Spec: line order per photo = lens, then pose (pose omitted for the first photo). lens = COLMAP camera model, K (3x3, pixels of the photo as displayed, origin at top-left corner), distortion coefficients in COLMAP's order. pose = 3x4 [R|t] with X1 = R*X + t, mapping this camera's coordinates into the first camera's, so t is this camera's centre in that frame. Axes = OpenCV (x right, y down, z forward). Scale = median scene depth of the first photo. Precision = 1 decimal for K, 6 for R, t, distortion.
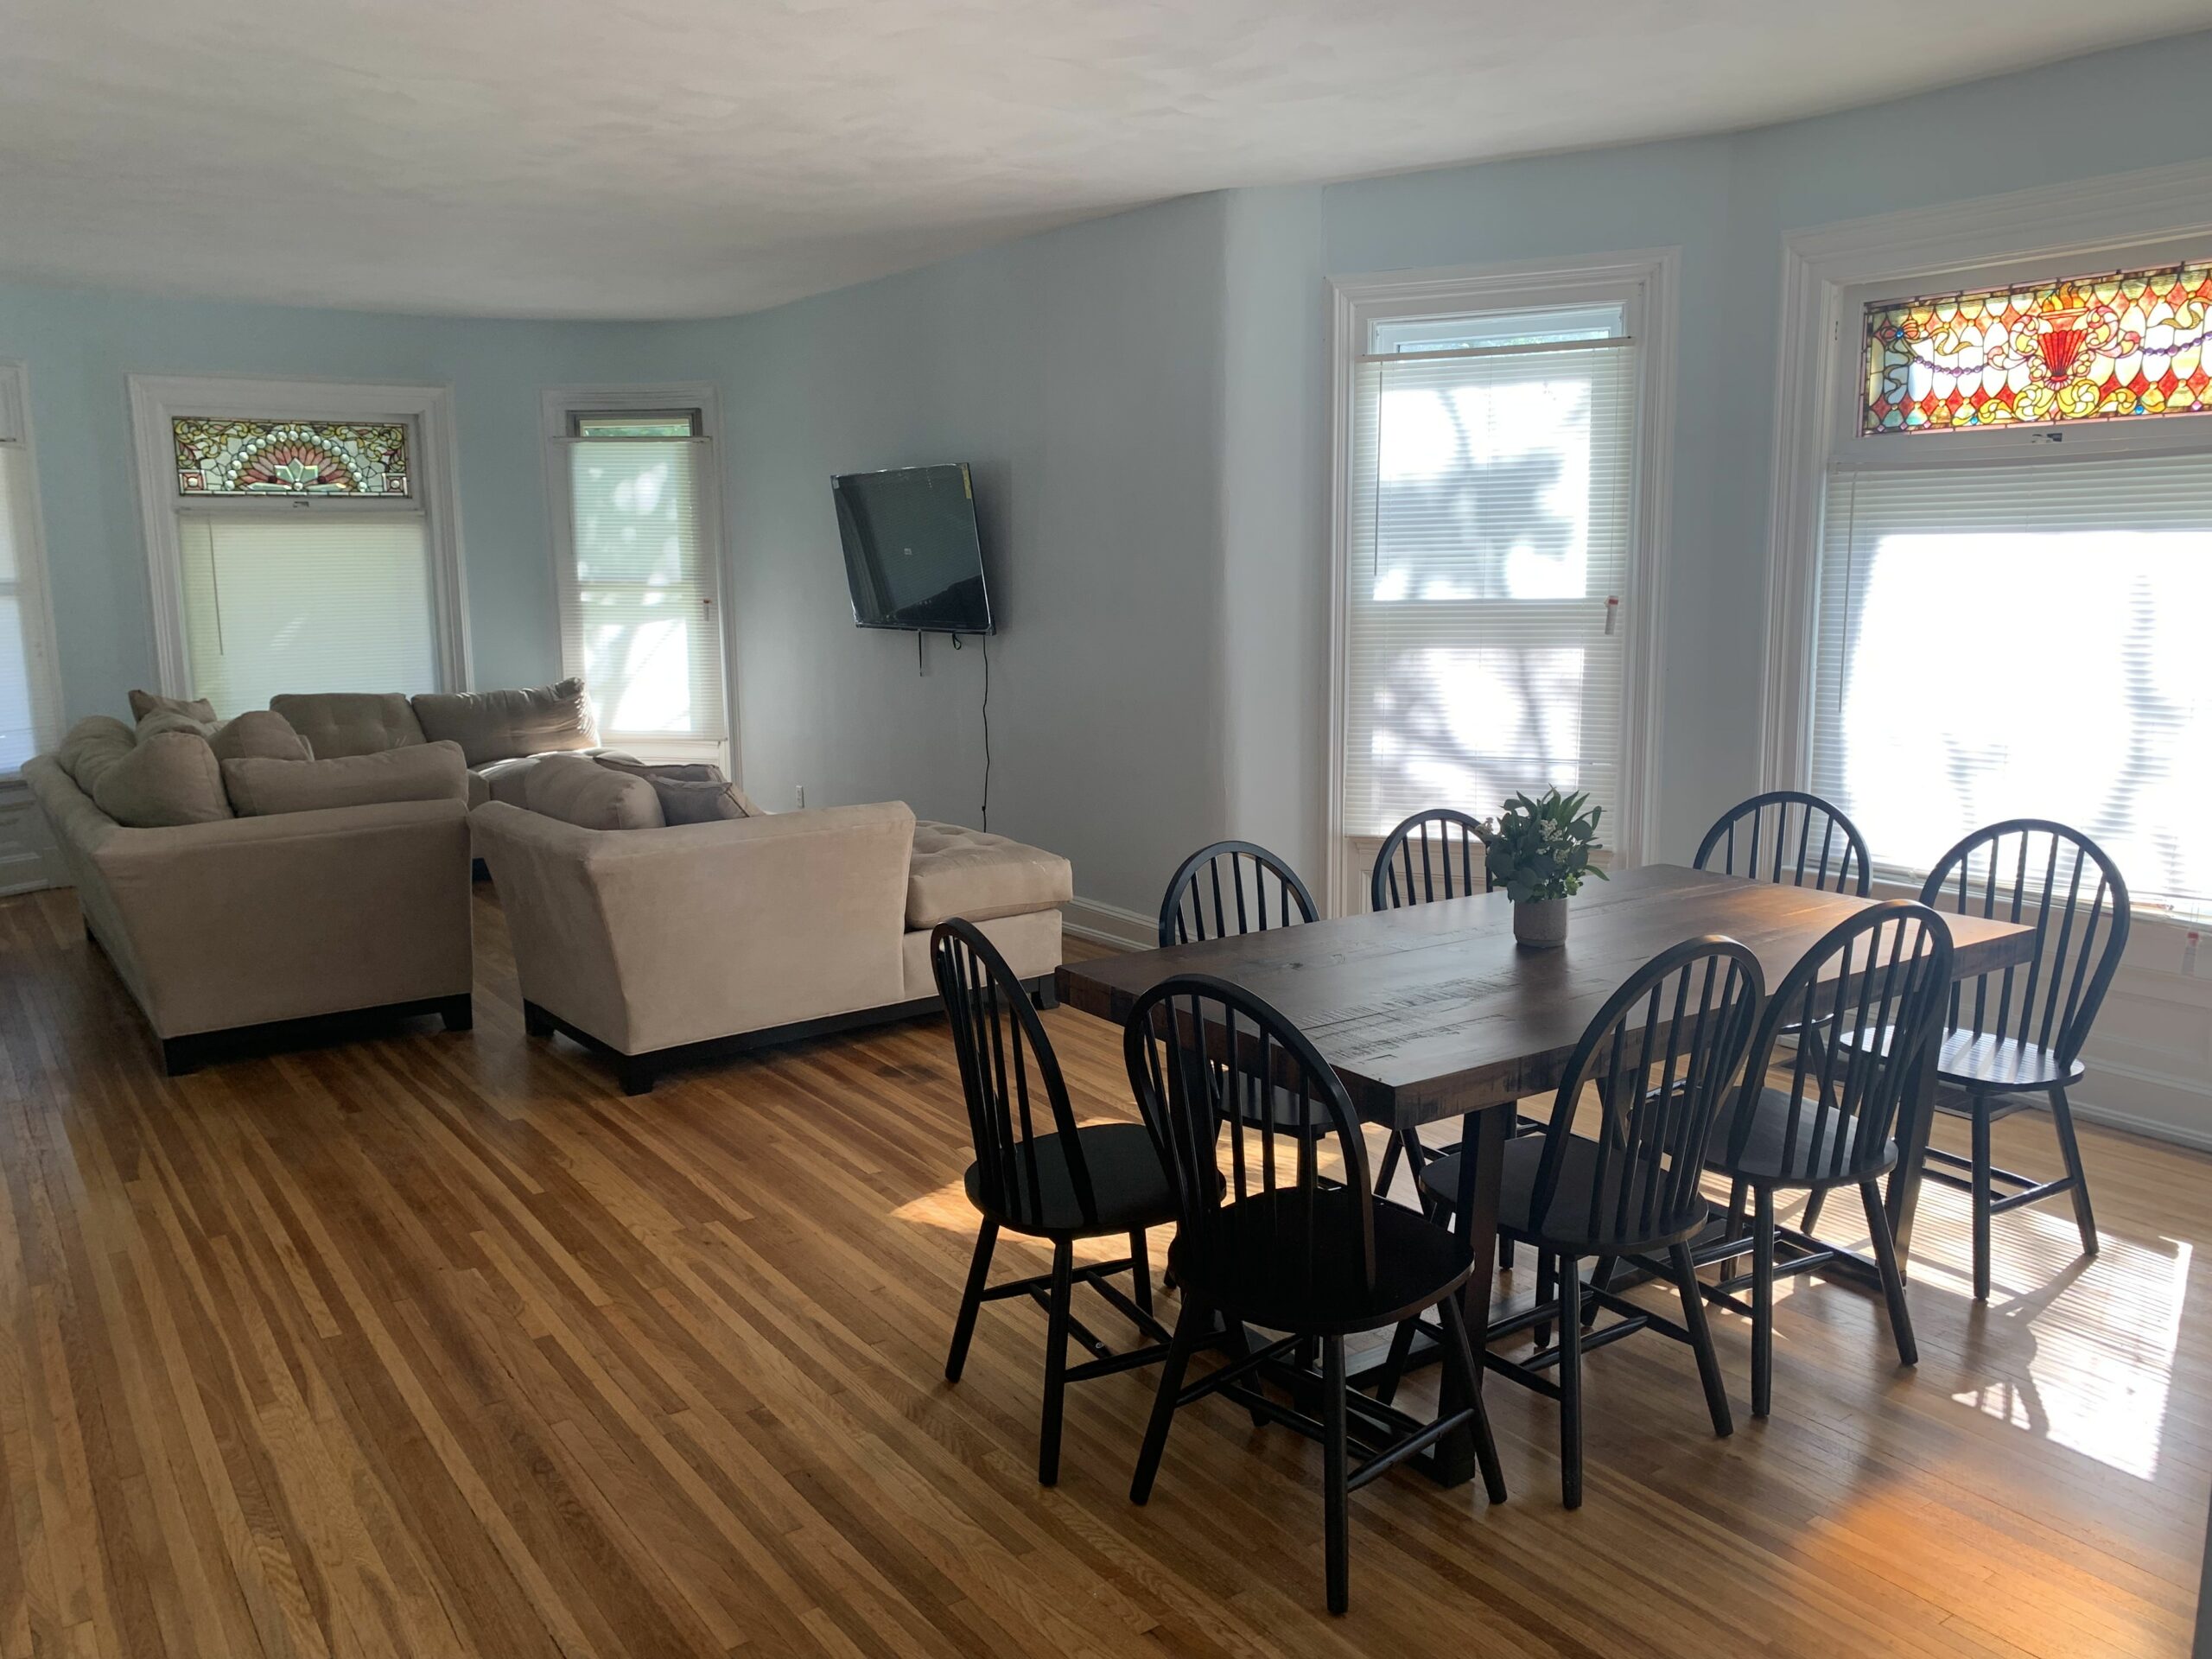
lens RADIAL K [[1670.8, 0, 1100.8], [0, 1670.8, 820.3], [0, 0, 1]] dist [0.055017, -0.063085]
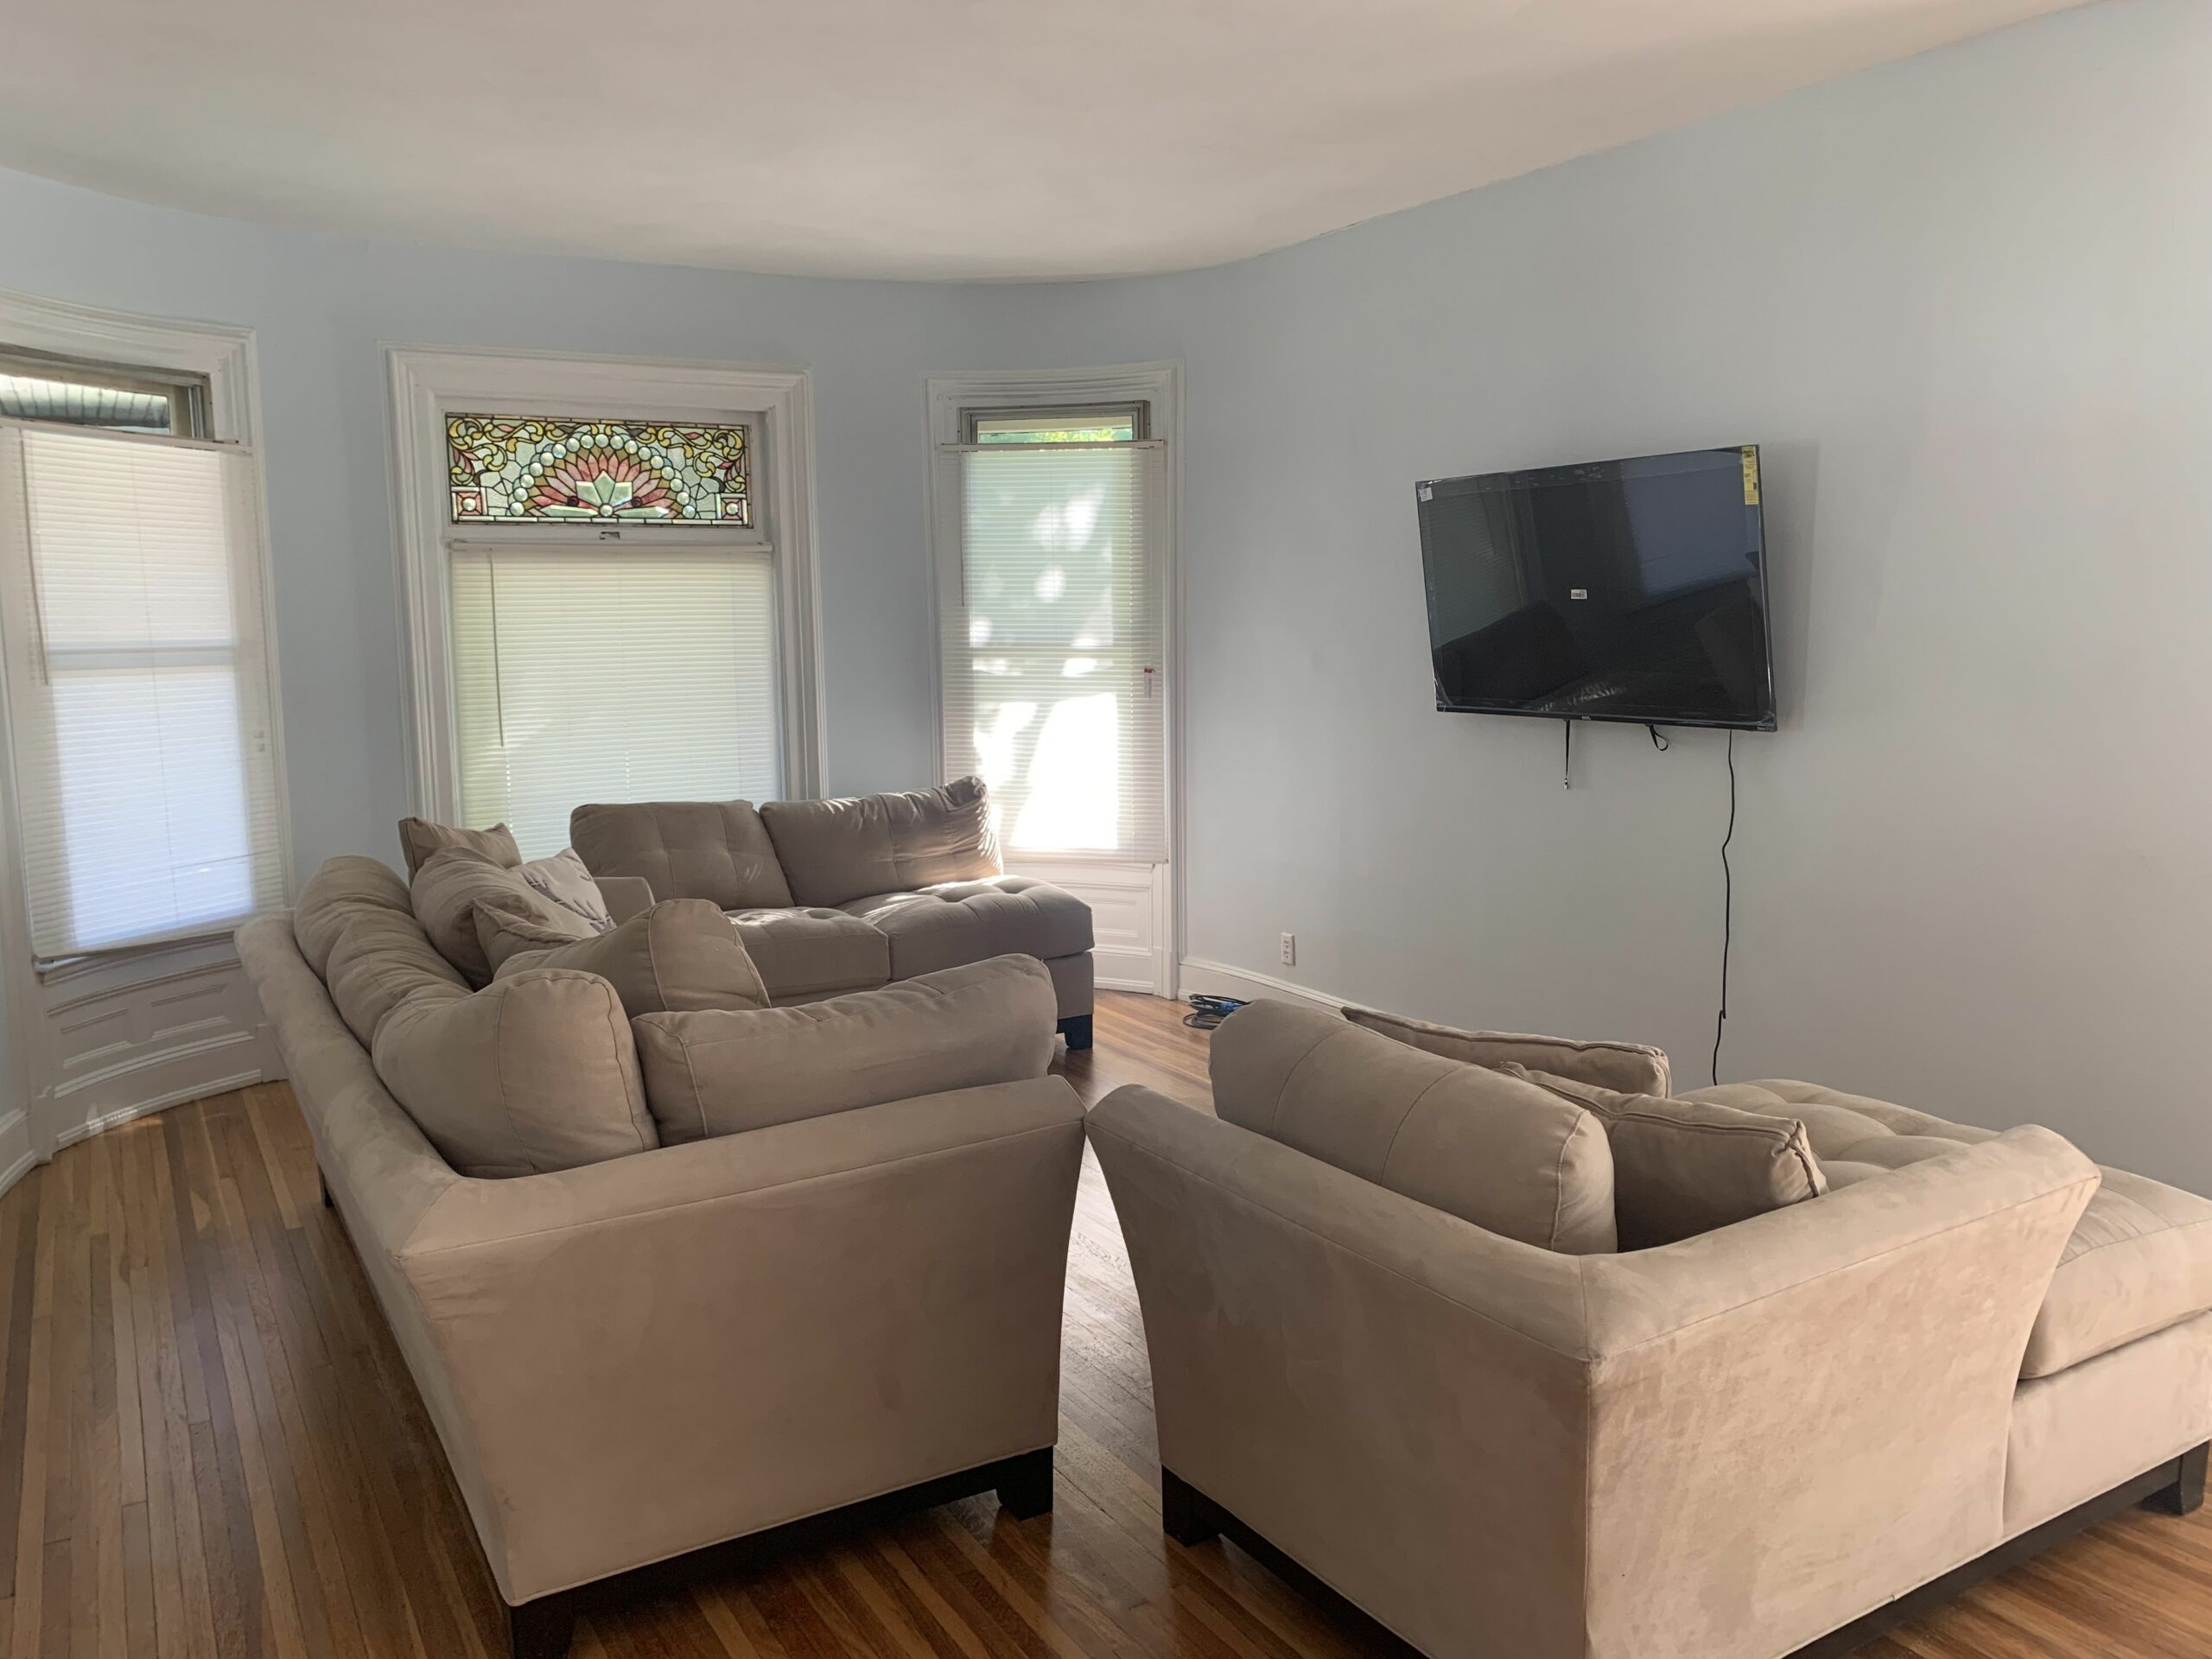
lens RADIAL K [[1670.8, 0, 1112.1], [0, 1670.8, 827.2], [0, 0, 1]] dist [0.055017, -0.063085]
pose [[0.996645, 0.012417, -0.080898, -0.201714], [-0.014607, 0.999541, -0.026542, -0.046976], [0.080531, 0.027634, 0.996369, 0.306677]]
